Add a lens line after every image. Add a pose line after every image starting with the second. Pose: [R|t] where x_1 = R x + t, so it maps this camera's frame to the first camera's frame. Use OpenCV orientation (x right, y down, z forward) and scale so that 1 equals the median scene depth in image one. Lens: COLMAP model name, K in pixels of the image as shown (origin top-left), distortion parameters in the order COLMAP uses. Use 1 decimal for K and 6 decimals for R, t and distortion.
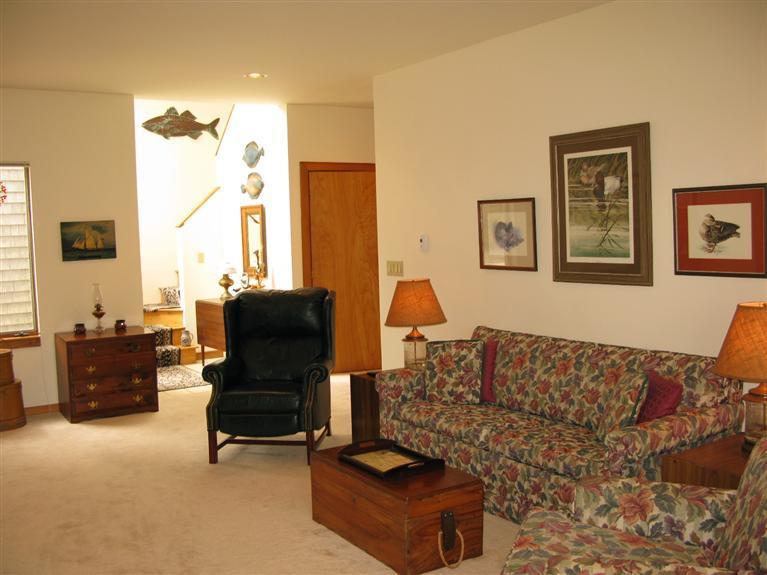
lens RADIAL K [[789.4, 0, 383.5], [0, 789.4, 287.5], [0, 0, 1]] dist [-0.124745, 0.030988]
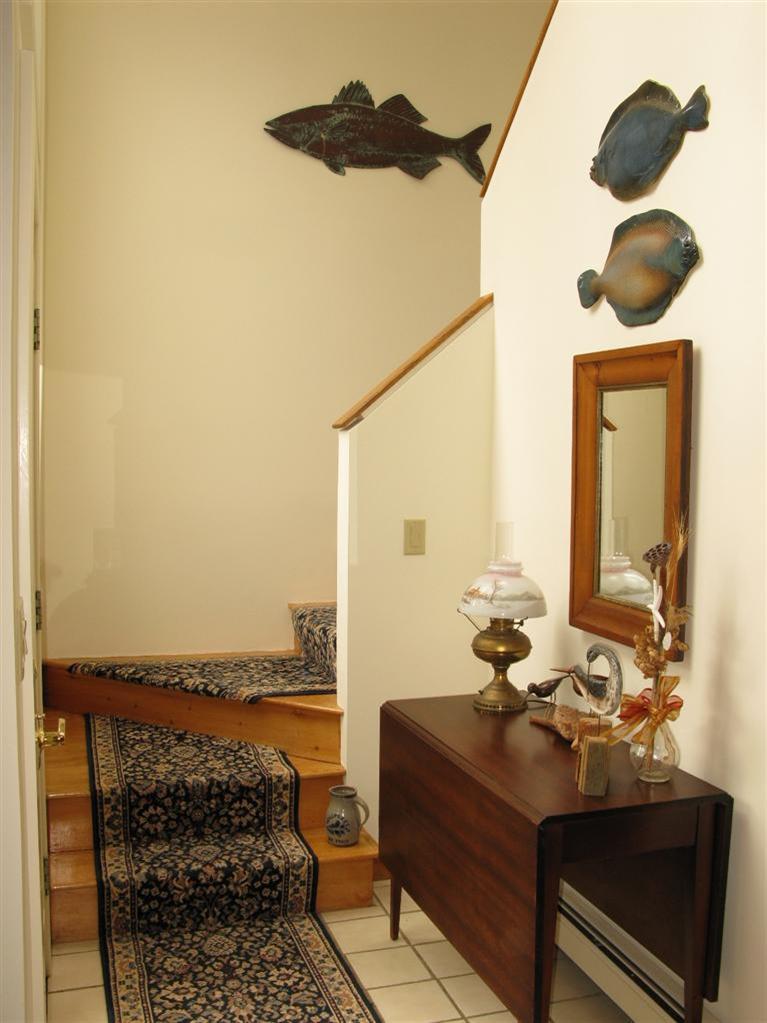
lens RADIAL K [[1052.9, 0, 383.5], [0, 1052.9, 511.5], [0, 0, 1]] dist [-0.124745, 0.030988]
pose [[0.962479, 0.058990, -0.264866, -0.141846], [-0.063652, 0.997931, -0.009046, -0.043744], [0.263785, 0.025566, 0.964243, 0.626015]]
